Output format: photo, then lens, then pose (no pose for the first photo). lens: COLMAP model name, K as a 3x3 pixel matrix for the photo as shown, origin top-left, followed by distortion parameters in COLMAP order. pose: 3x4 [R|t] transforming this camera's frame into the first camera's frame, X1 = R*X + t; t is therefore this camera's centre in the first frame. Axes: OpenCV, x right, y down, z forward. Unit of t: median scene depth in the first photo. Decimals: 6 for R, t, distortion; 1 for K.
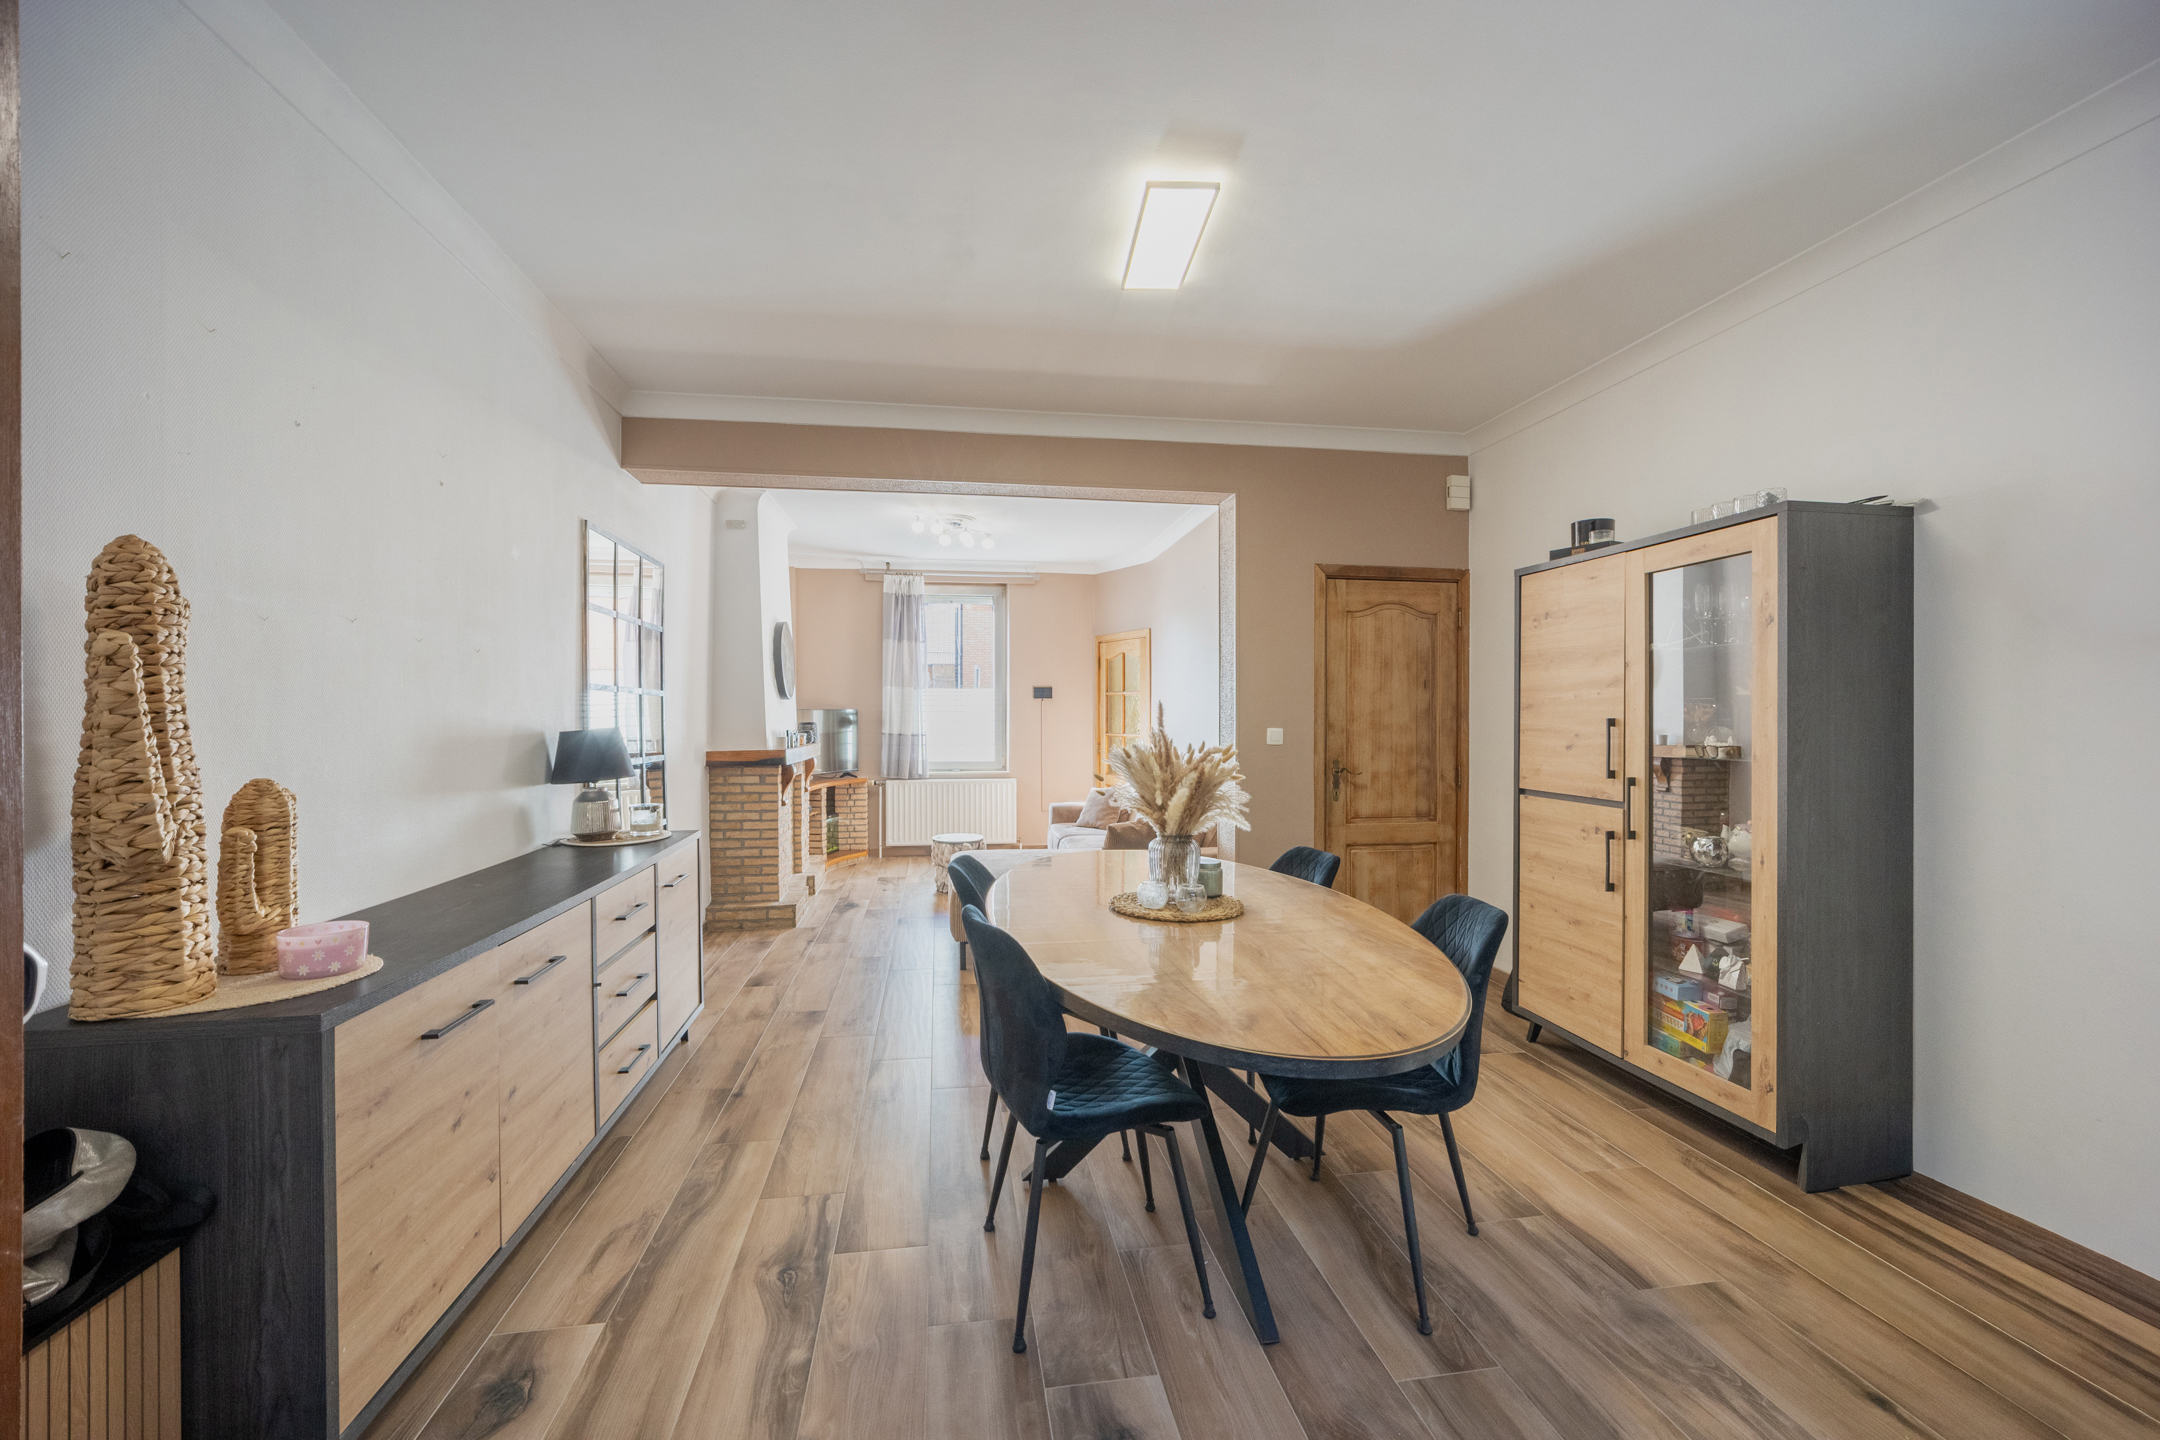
lens RADIAL K [[833.9, 0, 1080.9], [0, 833.9, 722.5], [0, 0, 1]] dist [-0.000667, 0.000079]
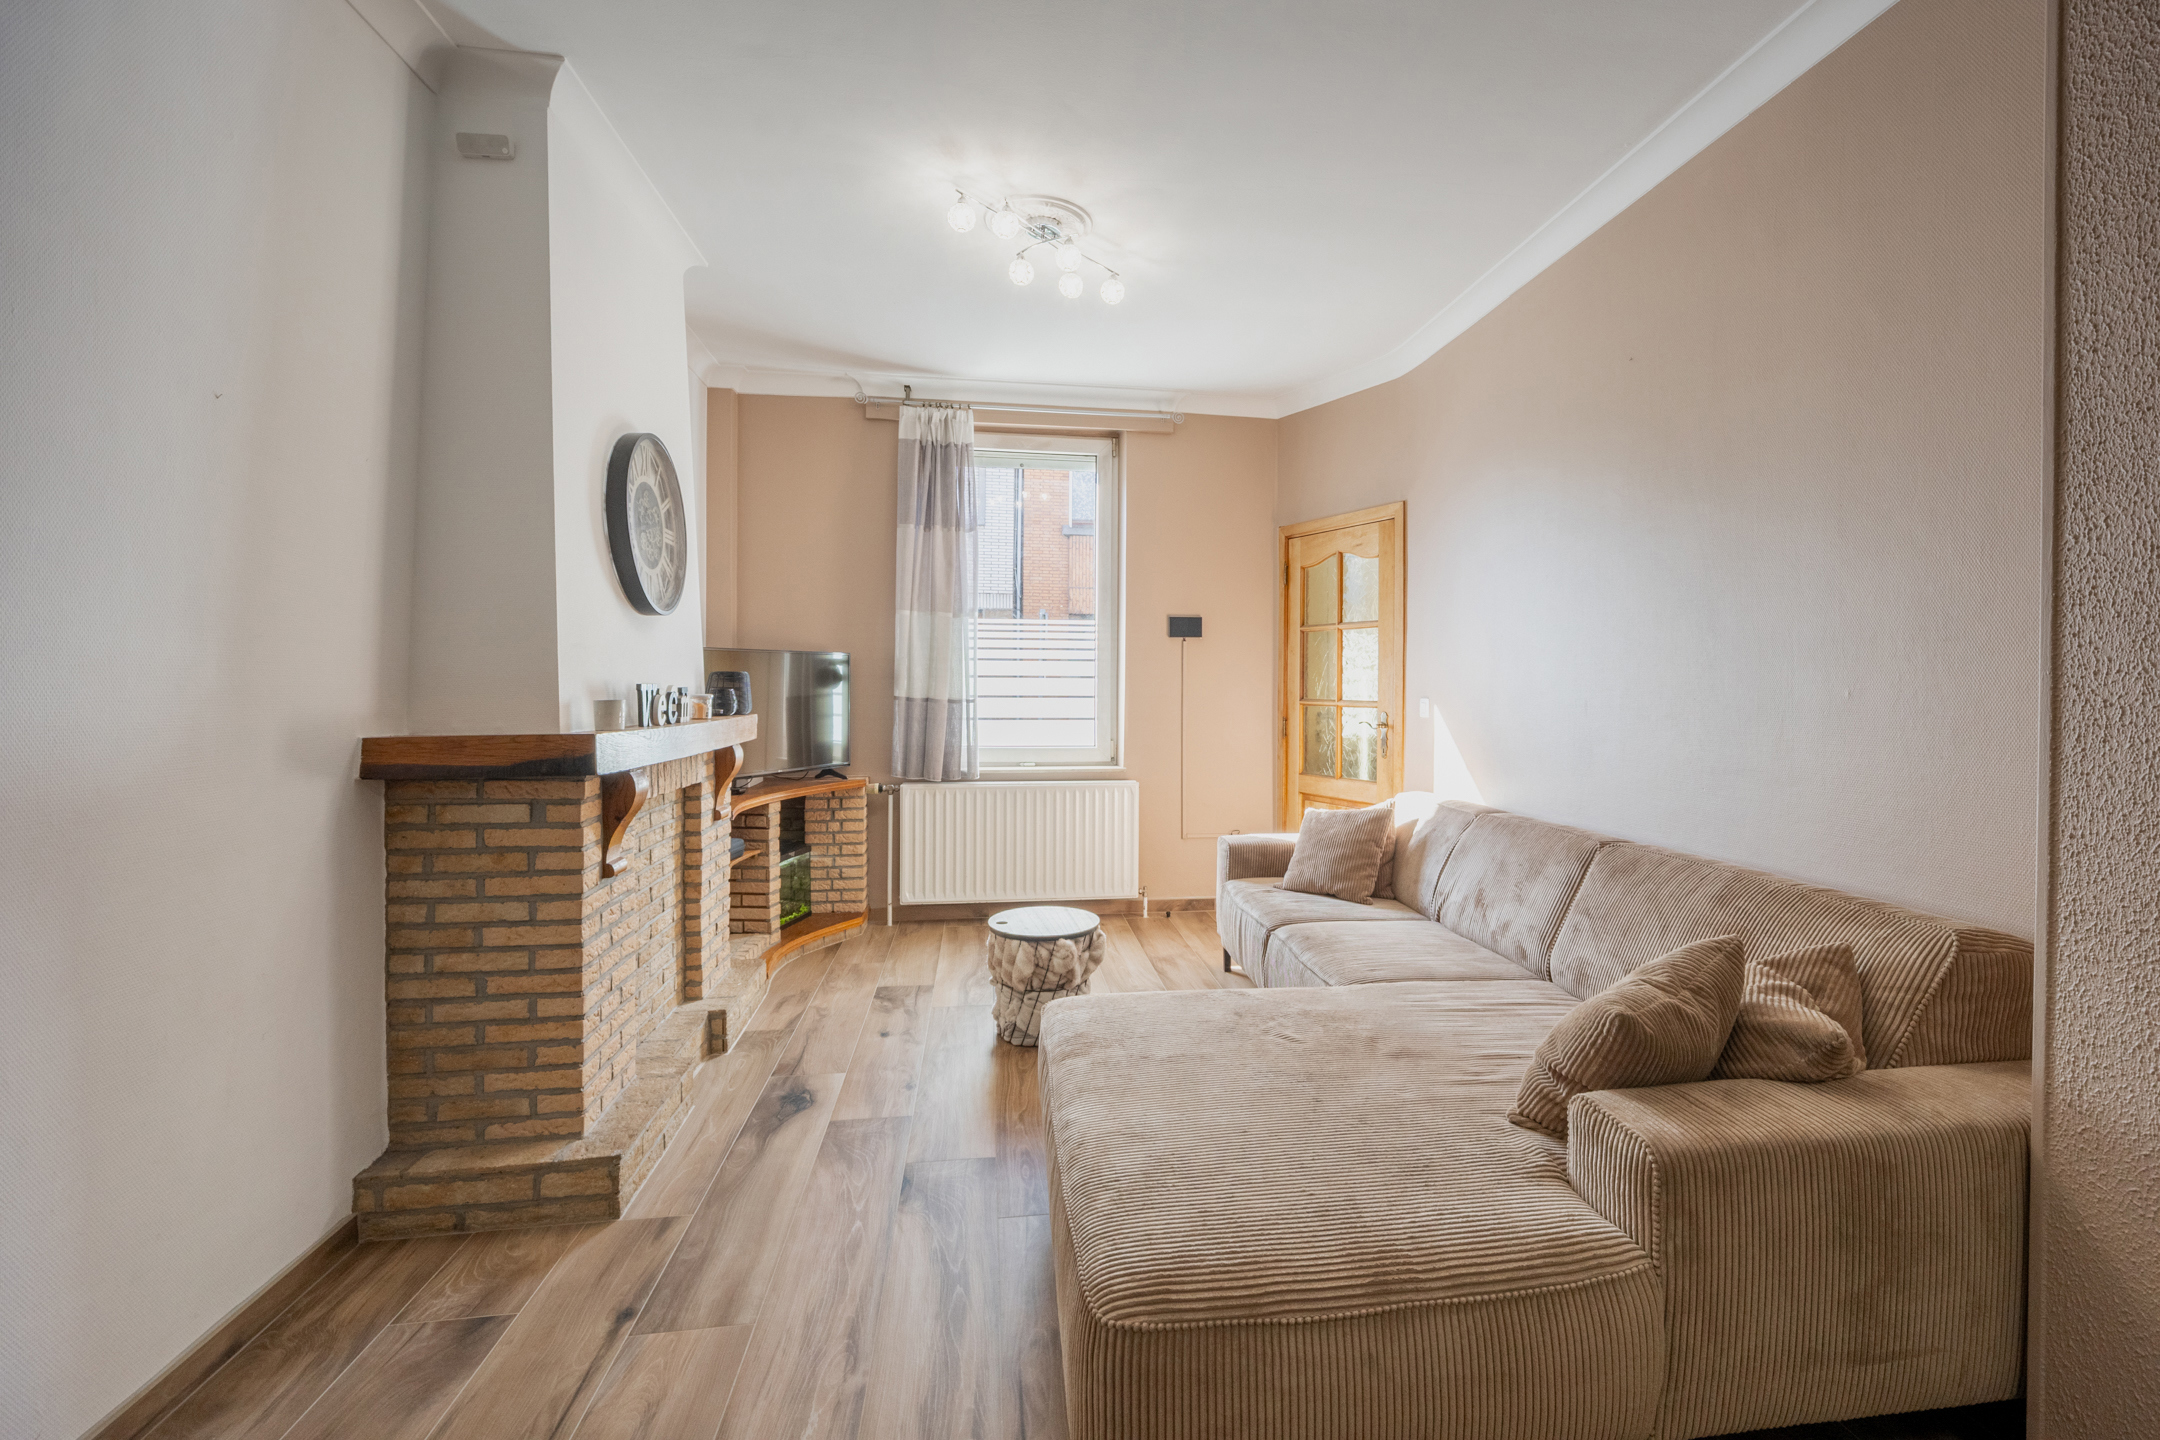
lens RADIAL K [[833.9, 0, 1153.1], [0, 833.9, 691.5], [0, 0, 1]] dist [-0.000667, 0.000079]
pose [[0.999546, 0.005761, 0.029573, -0.113362], [-0.005695, 0.999981, -0.002320, 0.012683], [-0.029585, 0.002151, 0.999560, 0.596256]]
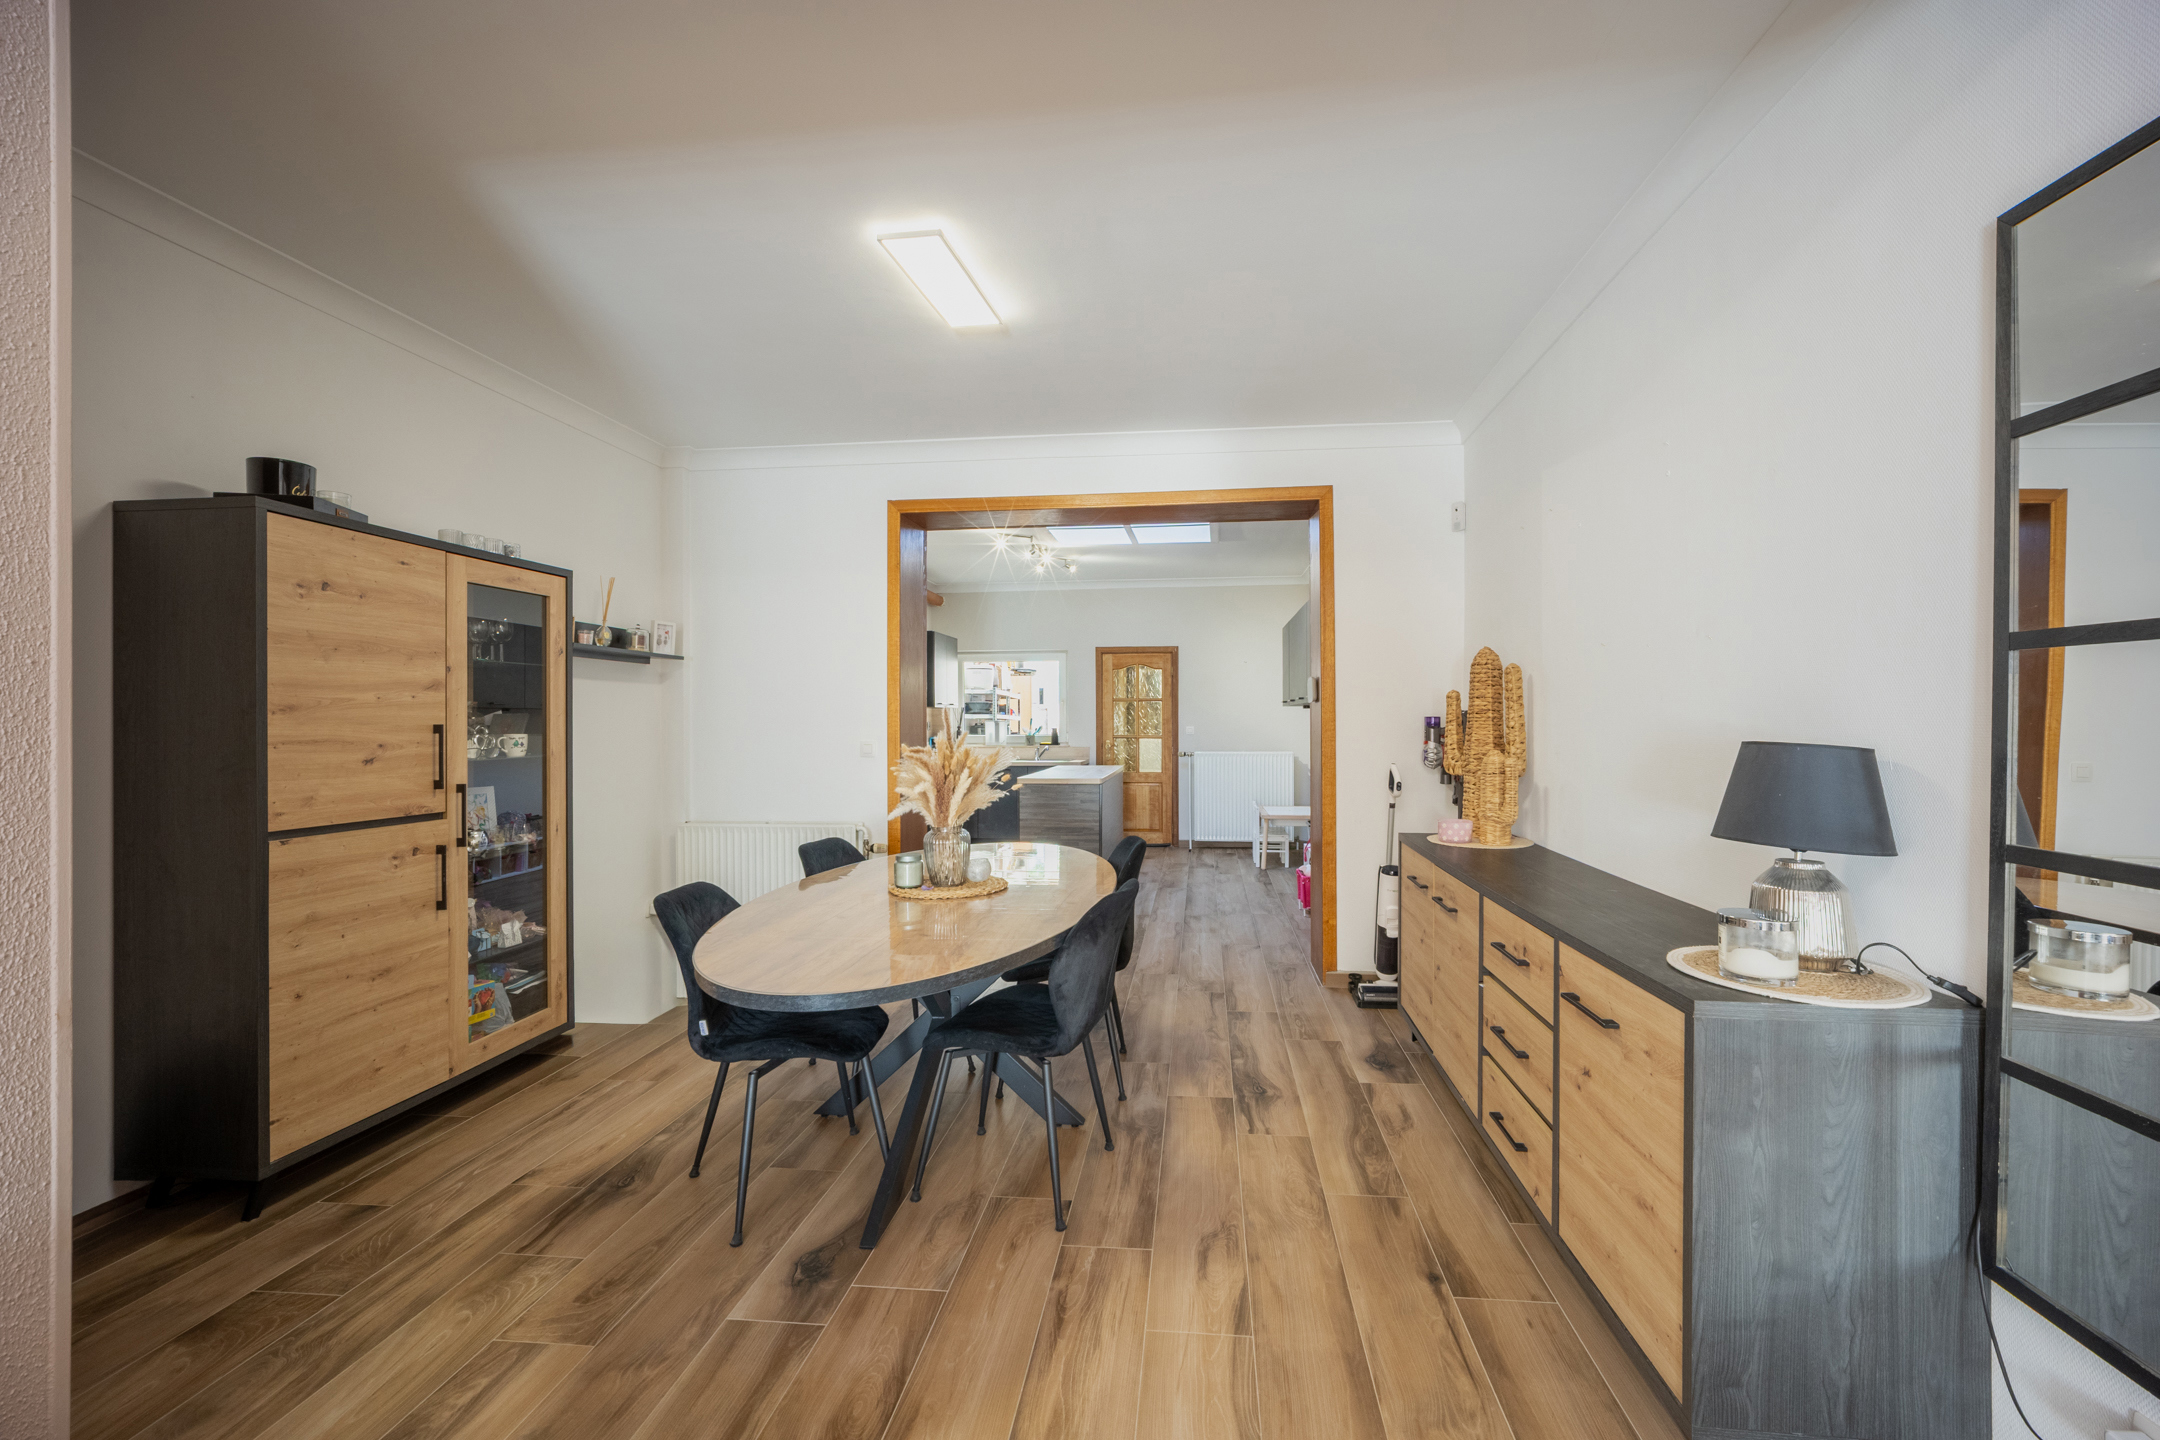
lens RADIAL K [[833.9, 0, 1084.6], [0, 833.9, 722.5], [0, 0, 1]] dist [-0.000667, 0.000079]
pose [[-0.952430, 0.003577, 0.304735, -0.217021], [0.006500, 0.999942, 0.008578, -0.006894], [-0.304687, 0.010150, -0.952399, 1.071134]]
